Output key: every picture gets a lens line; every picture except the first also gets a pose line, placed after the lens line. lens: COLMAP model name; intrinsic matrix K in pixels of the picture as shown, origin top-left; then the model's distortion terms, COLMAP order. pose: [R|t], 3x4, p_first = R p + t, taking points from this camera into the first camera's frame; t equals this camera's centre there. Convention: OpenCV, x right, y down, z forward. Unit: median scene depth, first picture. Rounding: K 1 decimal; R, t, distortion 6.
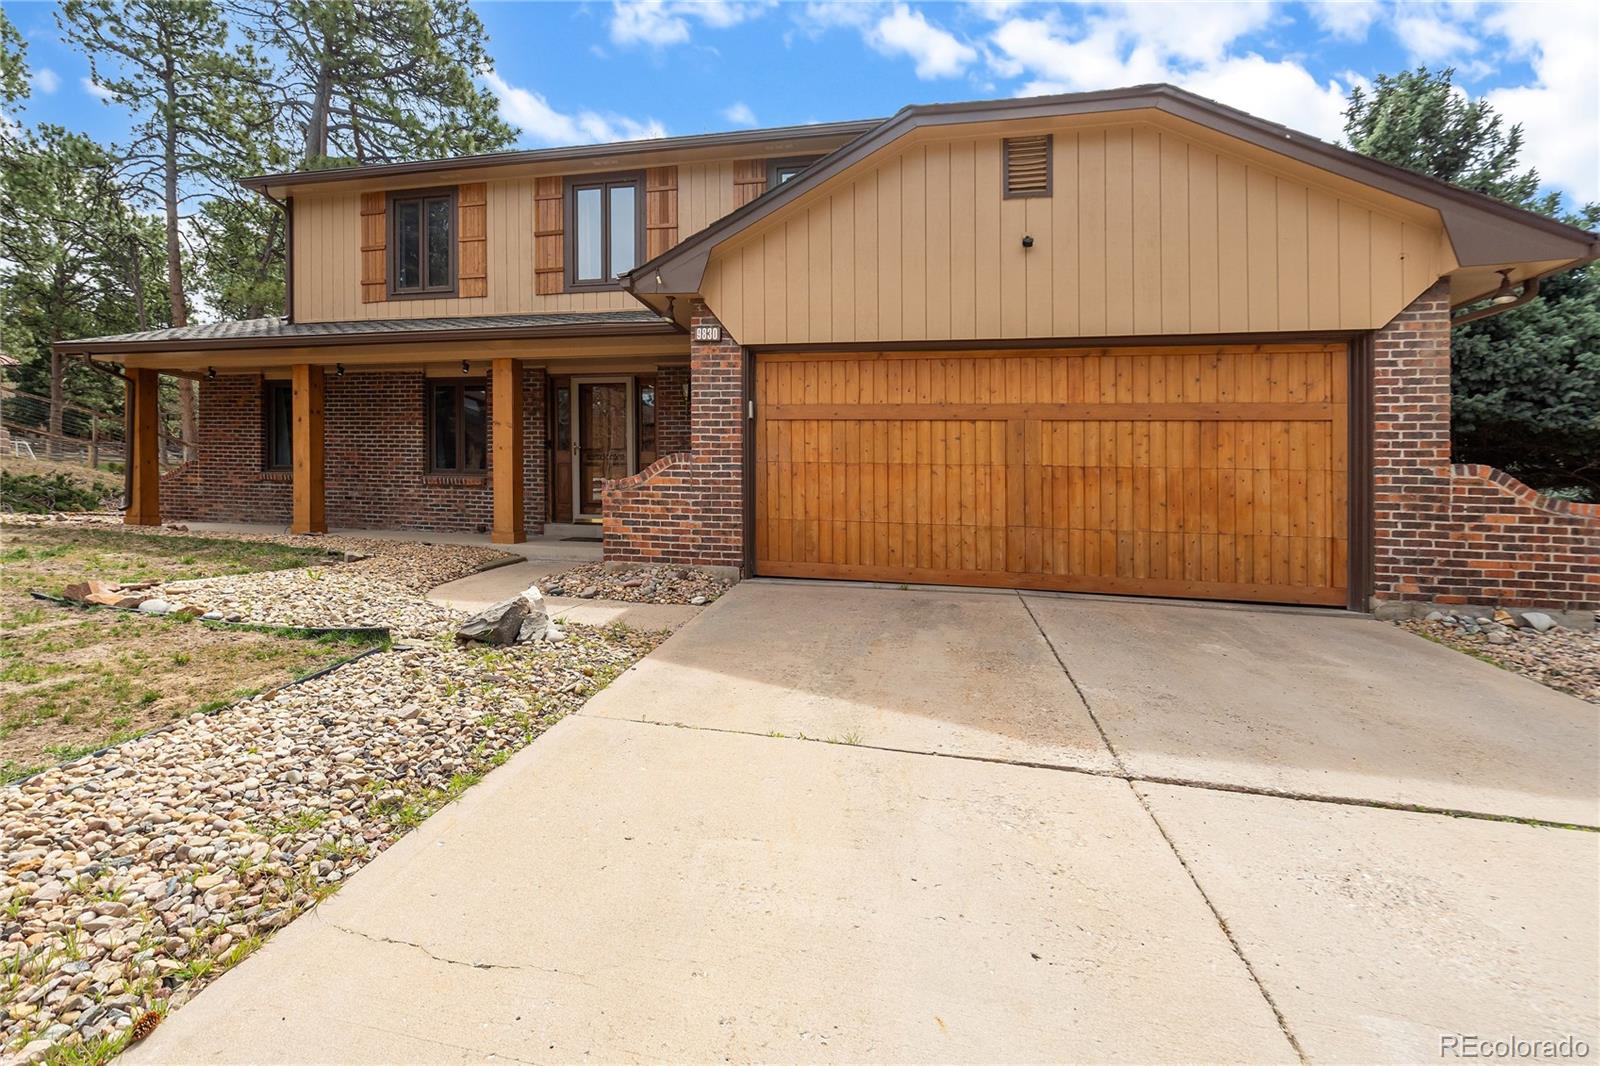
lens RADIAL K [[734.9, 0, 794.8], [0, 734.9, 546.6], [0, 0, 1]] dist [0.000374, 0.001698]
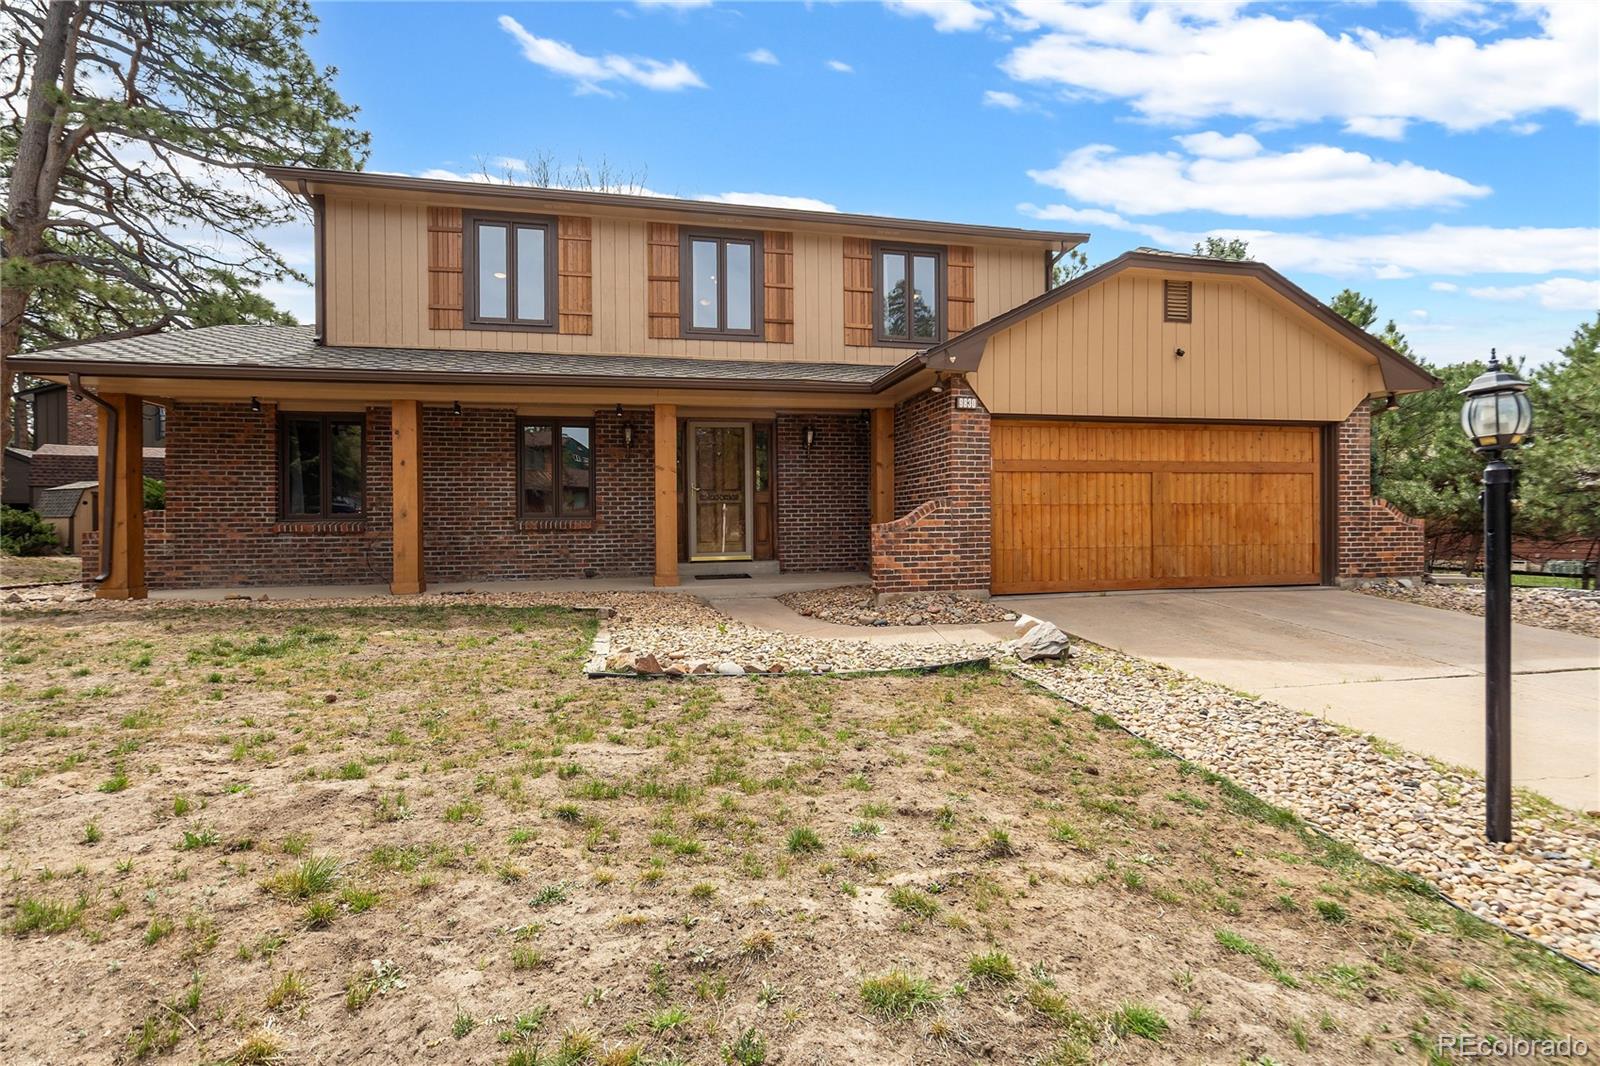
lens RADIAL K [[734.9, 0, 764.5], [0, 734.9, 567.3], [0, 0, 1]] dist [0.000374, 0.001698]
pose [[0.897131, -0.065041, 0.436951, -0.968233], [0.059912, 0.997877, 0.025527, -0.065073], [-0.437684, 0.003277, 0.899123, 0.037615]]
